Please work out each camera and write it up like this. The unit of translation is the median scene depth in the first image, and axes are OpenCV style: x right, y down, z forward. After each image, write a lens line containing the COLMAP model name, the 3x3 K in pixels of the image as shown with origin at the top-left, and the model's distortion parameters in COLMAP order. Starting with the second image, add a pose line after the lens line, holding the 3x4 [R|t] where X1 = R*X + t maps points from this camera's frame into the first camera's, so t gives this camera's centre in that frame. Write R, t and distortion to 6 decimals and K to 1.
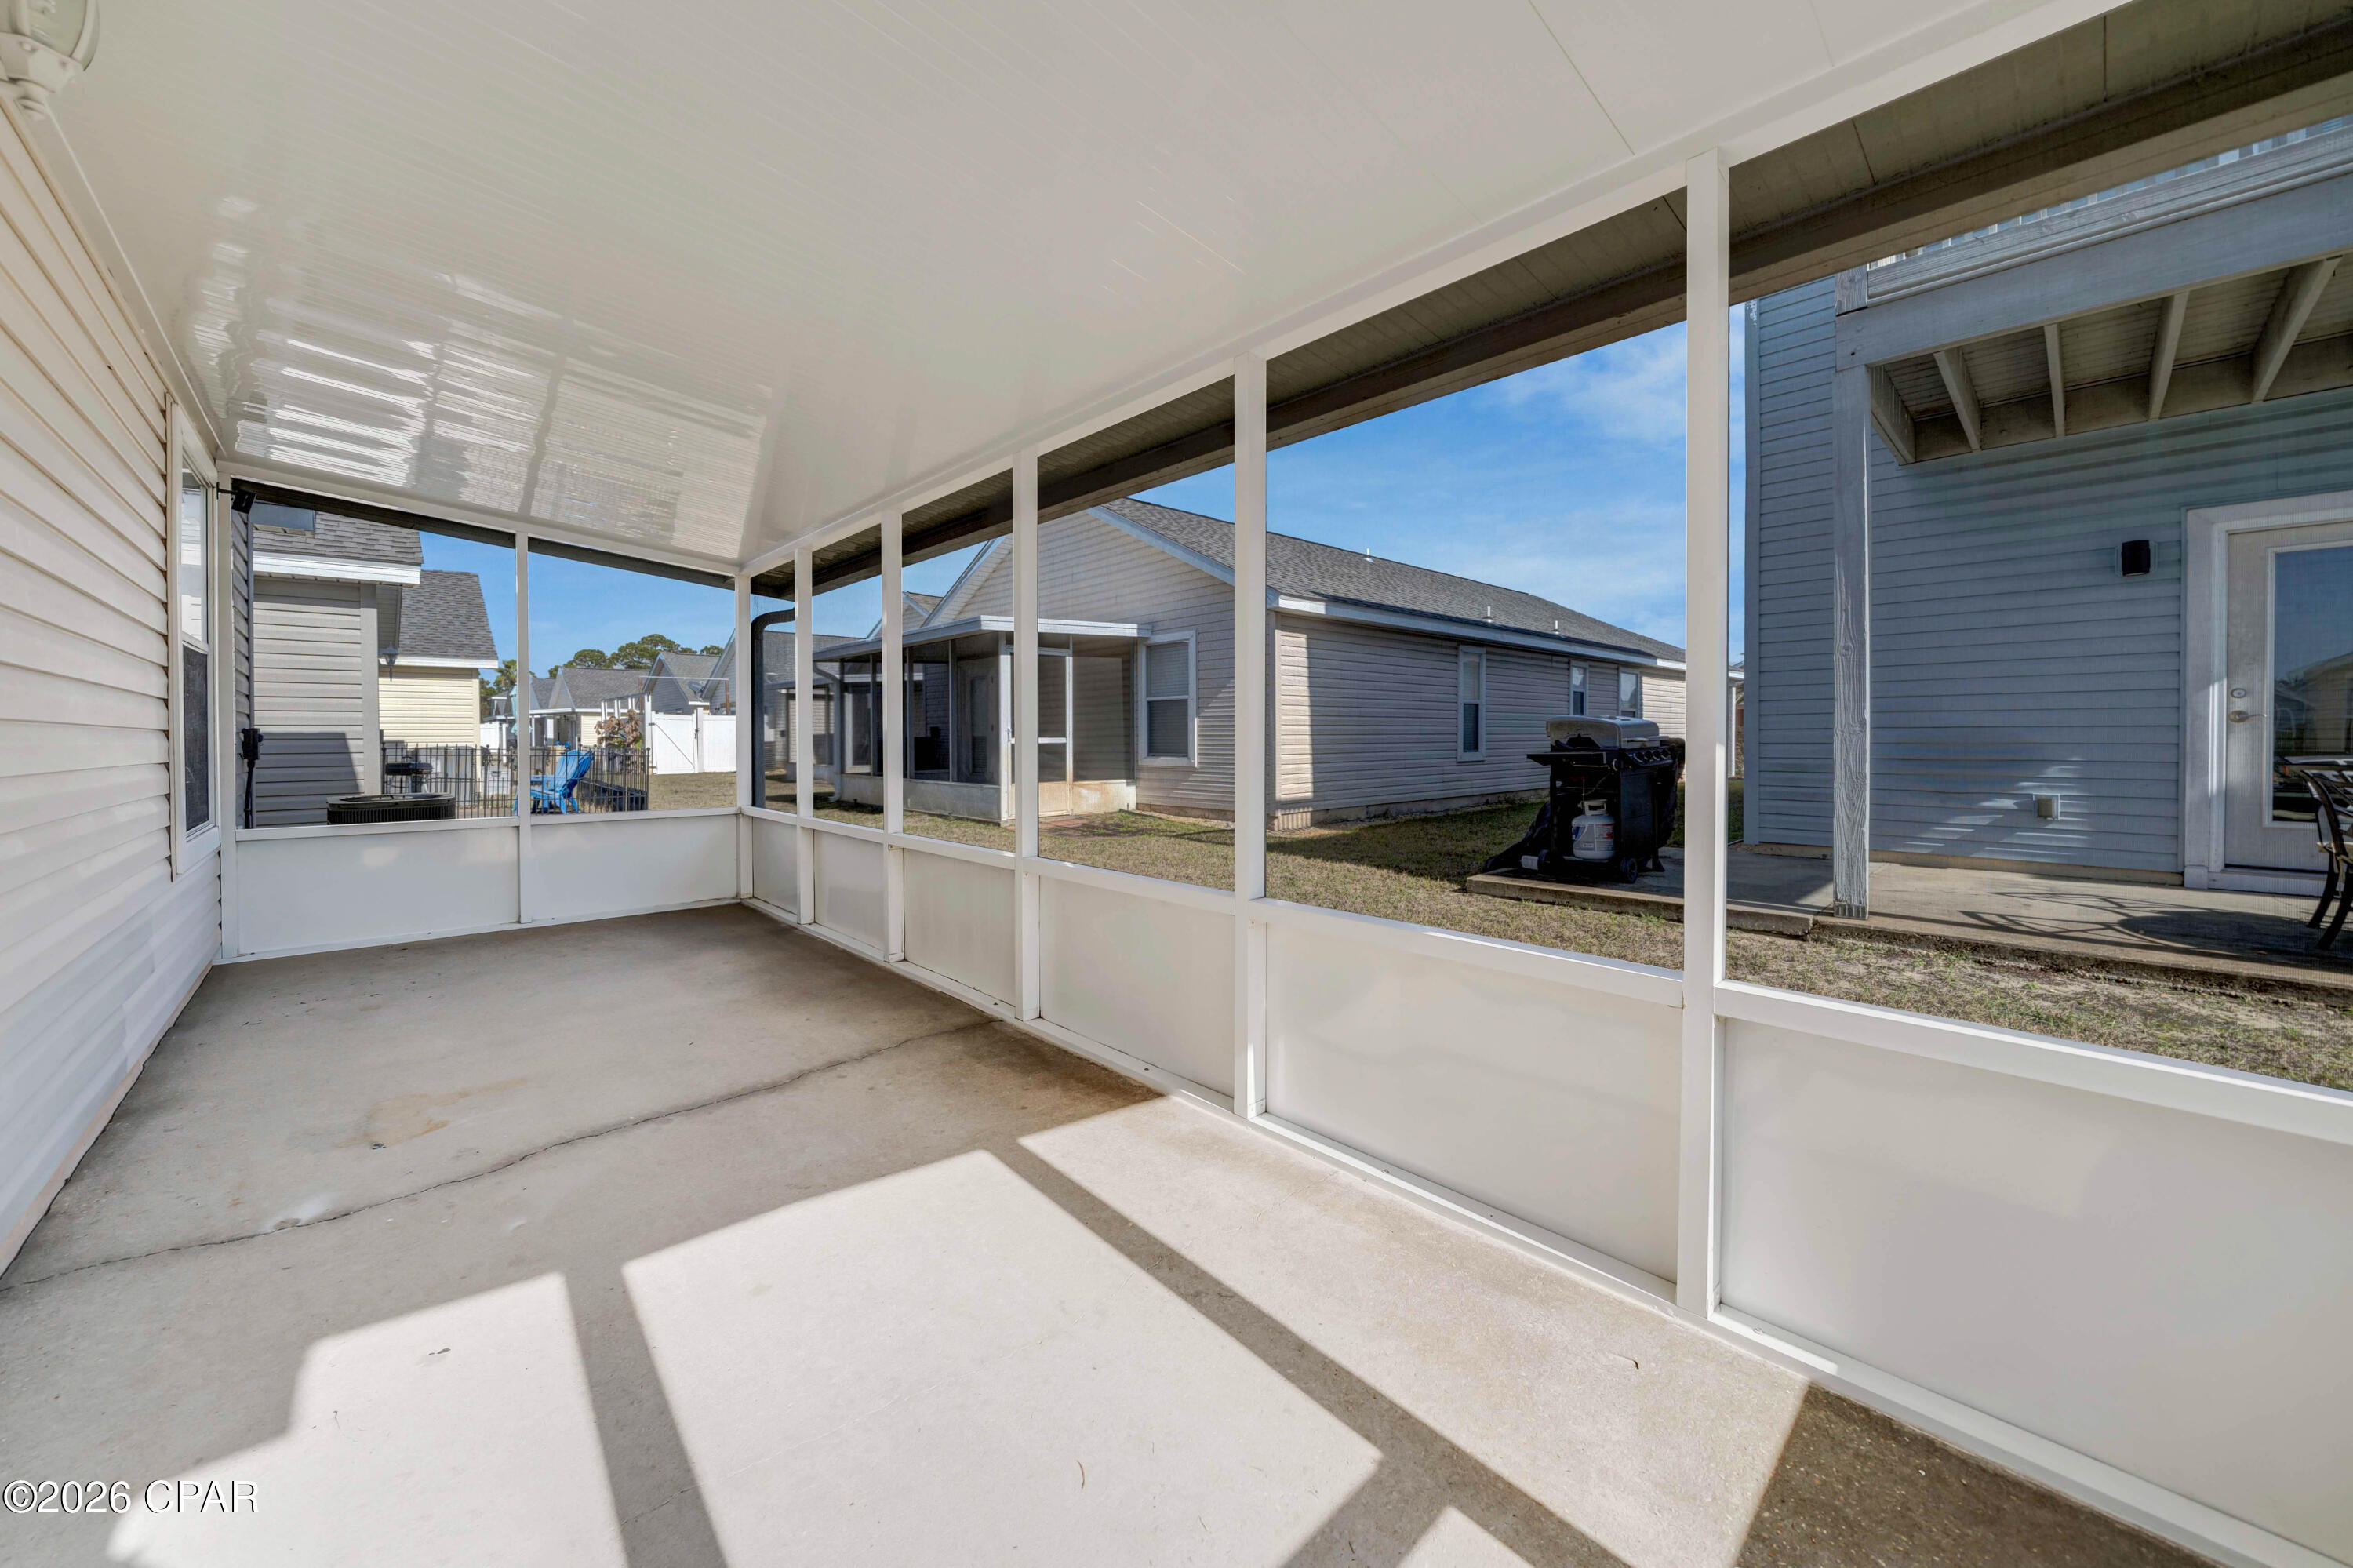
lens RADIAL K [[840.6, 0, 1138.0], [0, 840.6, 782.0], [0, 0, 1]] dist [0.001806, -0.000114]
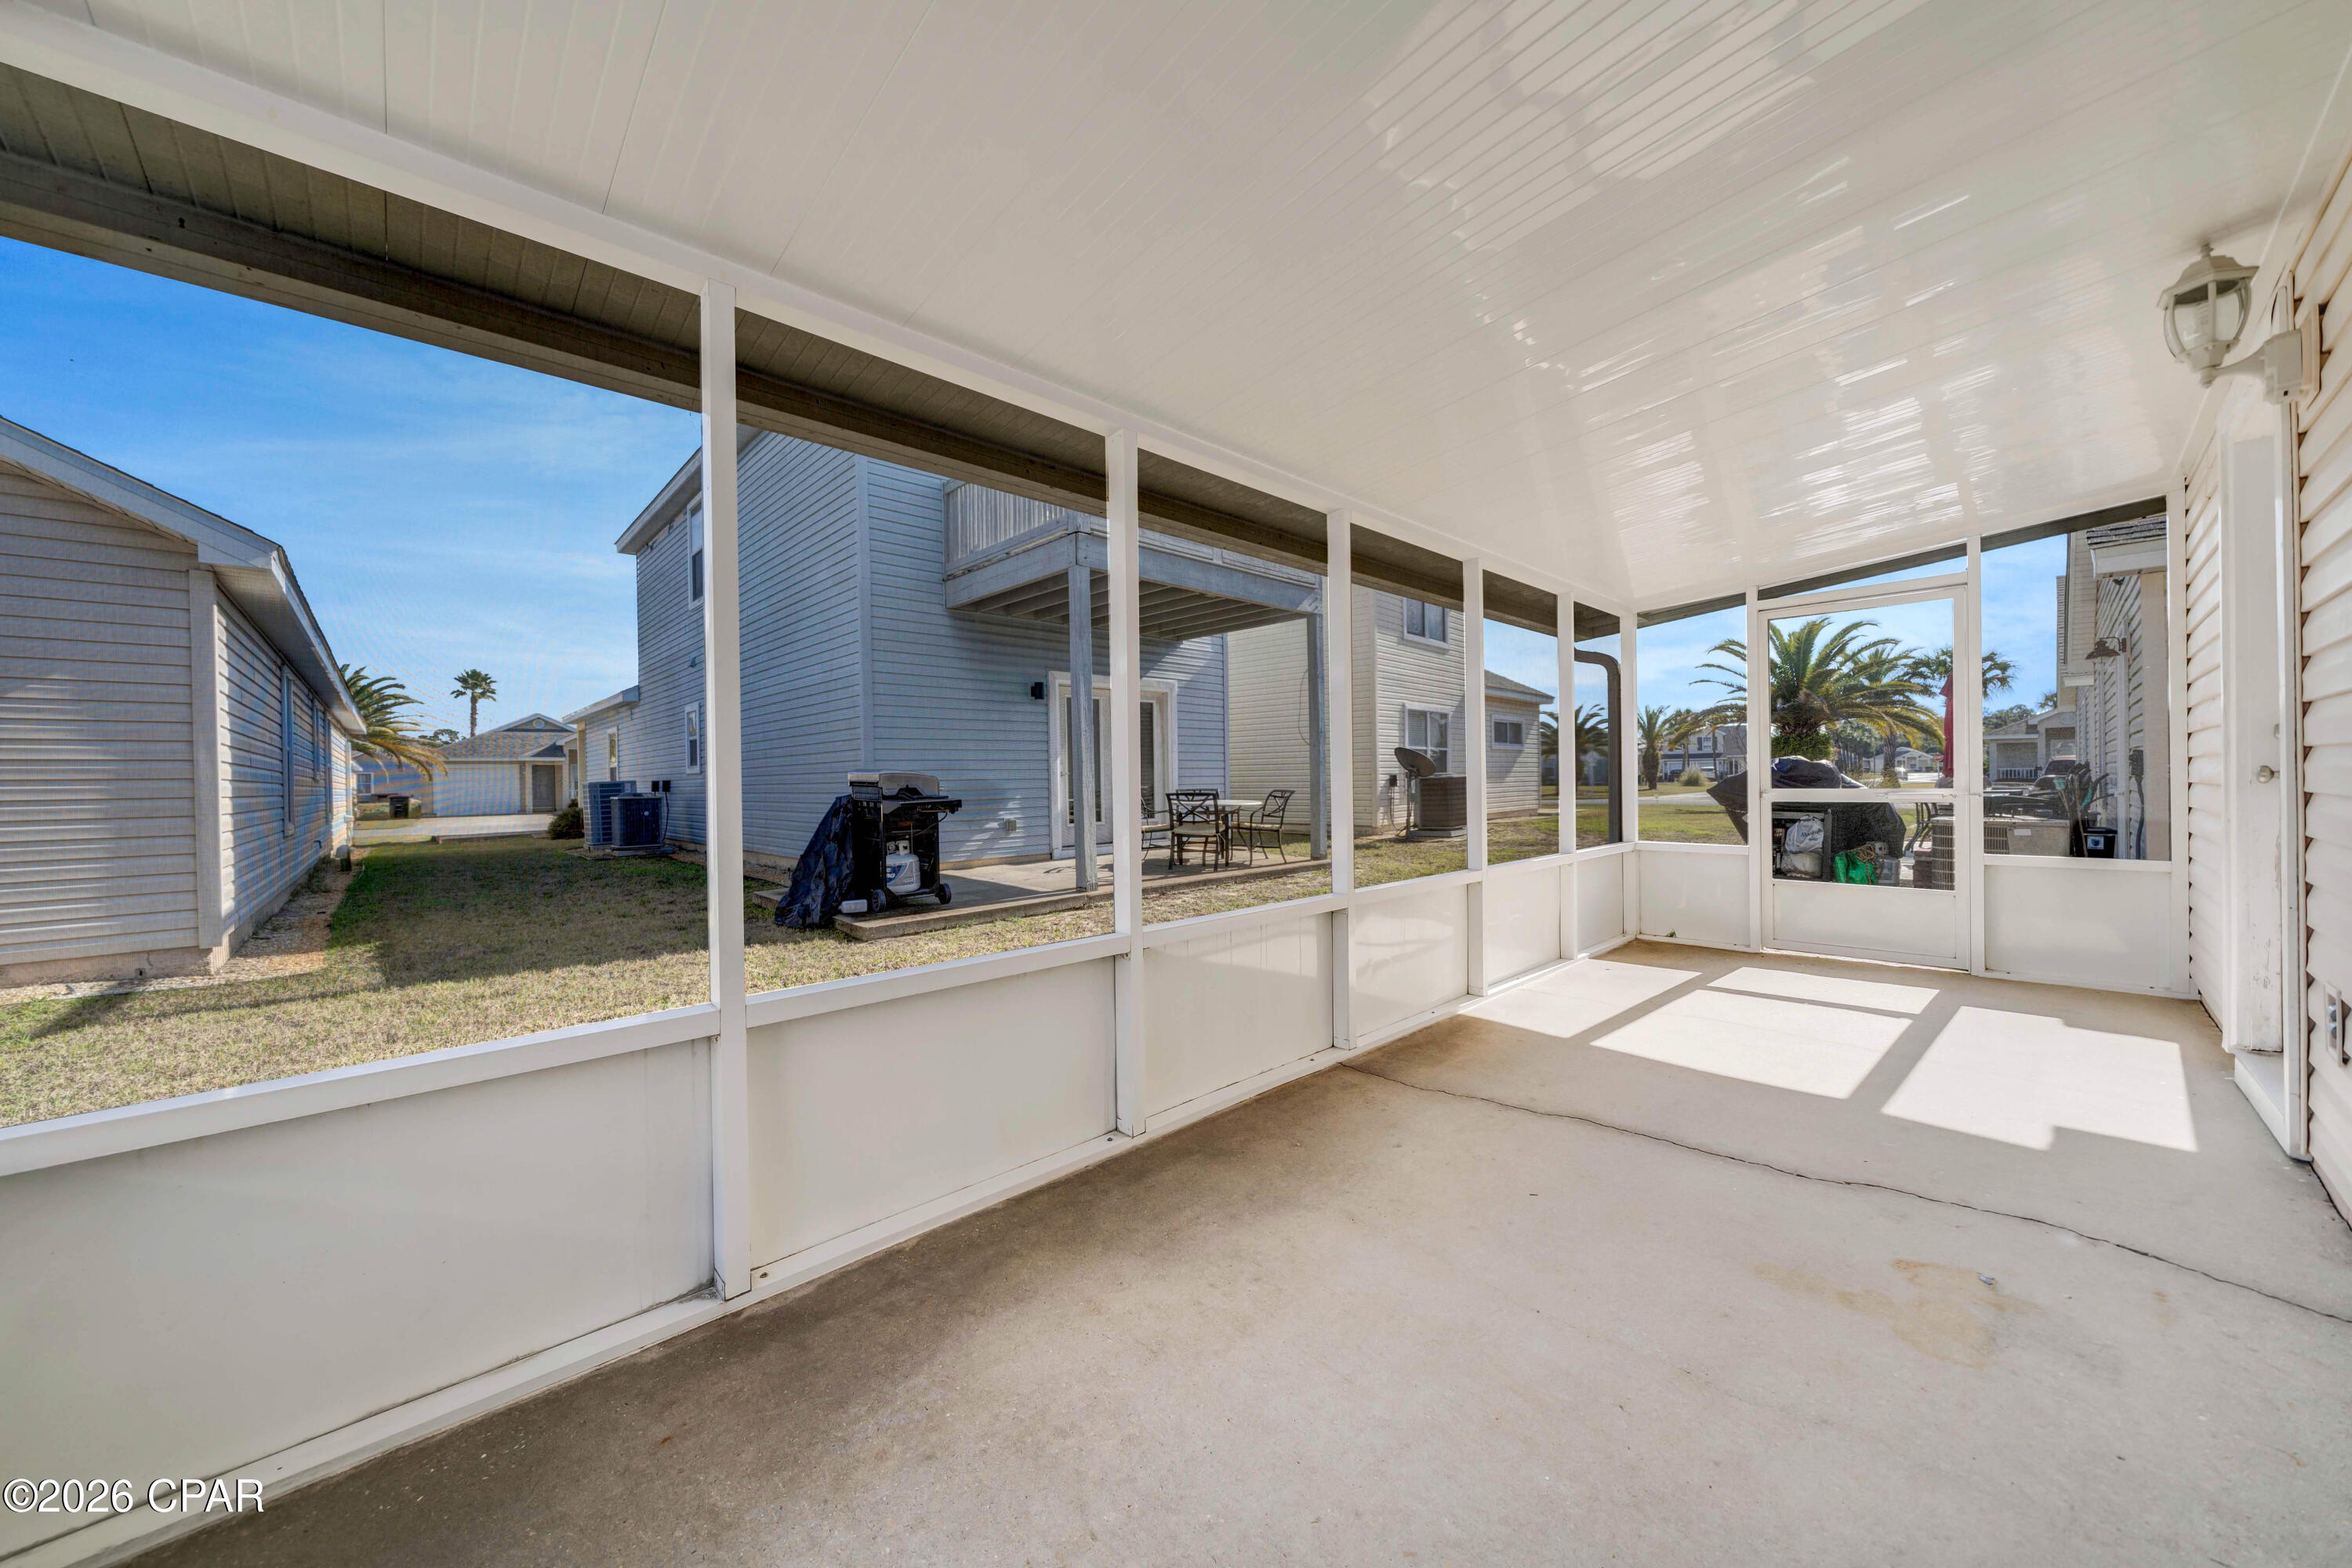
lens RADIAL K [[840.3, 0, 1165.4], [0, 840.3, 790.7], [0, 0, 1]] dist [0.001806, -0.000114]
pose [[-0.018234, -0.010125, 0.999782, -1.297730], [0.074015, 0.997191, 0.011448, -0.071311], [-0.997090, 0.074208, -0.017433, 1.355825]]
